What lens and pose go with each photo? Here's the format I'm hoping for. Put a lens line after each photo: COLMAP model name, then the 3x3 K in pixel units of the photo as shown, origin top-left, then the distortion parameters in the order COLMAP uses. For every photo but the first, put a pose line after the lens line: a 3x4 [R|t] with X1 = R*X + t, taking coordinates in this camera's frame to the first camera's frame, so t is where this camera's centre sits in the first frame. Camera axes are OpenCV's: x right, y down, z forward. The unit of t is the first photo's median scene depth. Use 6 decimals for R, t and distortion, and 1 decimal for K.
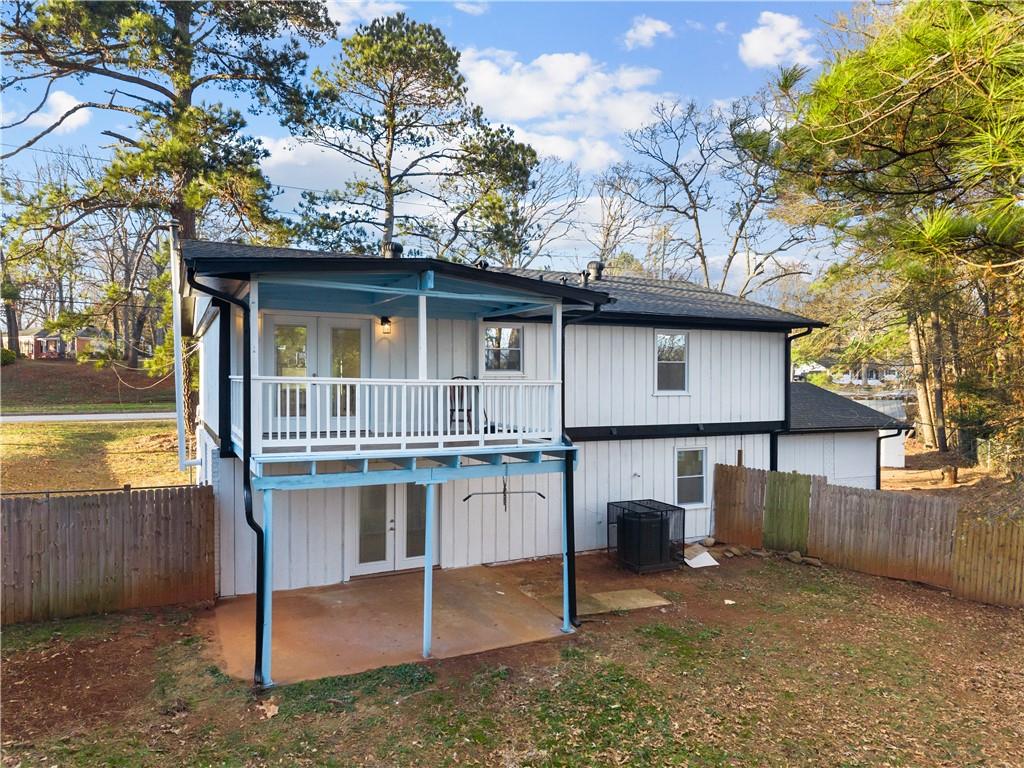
lens RADIAL K [[691.6, 0, 511.9], [0, 691.6, 381.9], [0, 0, 1]] dist [0.018505, -0.009608]
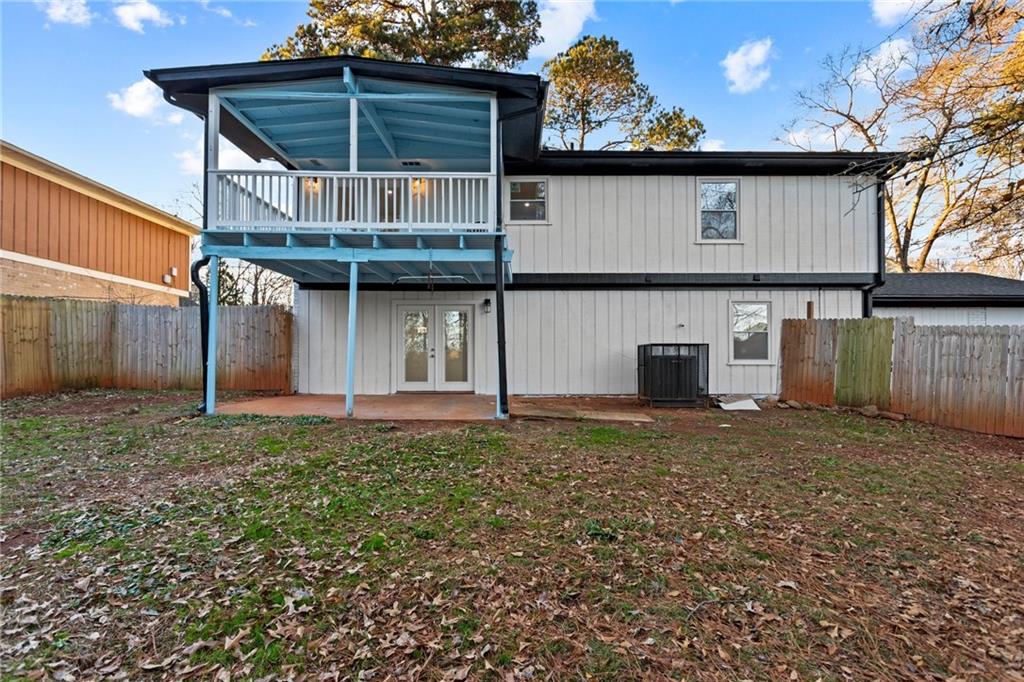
lens RADIAL K [[498.4, 0, 510.6], [0, 498.4, 349.0], [0, 0, 1]] dist [0.006730, -0.000370]
pose [[0.896958, -0.010781, -0.441985, 0.286584], [0.001879, 0.999787, -0.020575, 0.189152], [0.442113, 0.017624, 0.896786, 0.245759]]
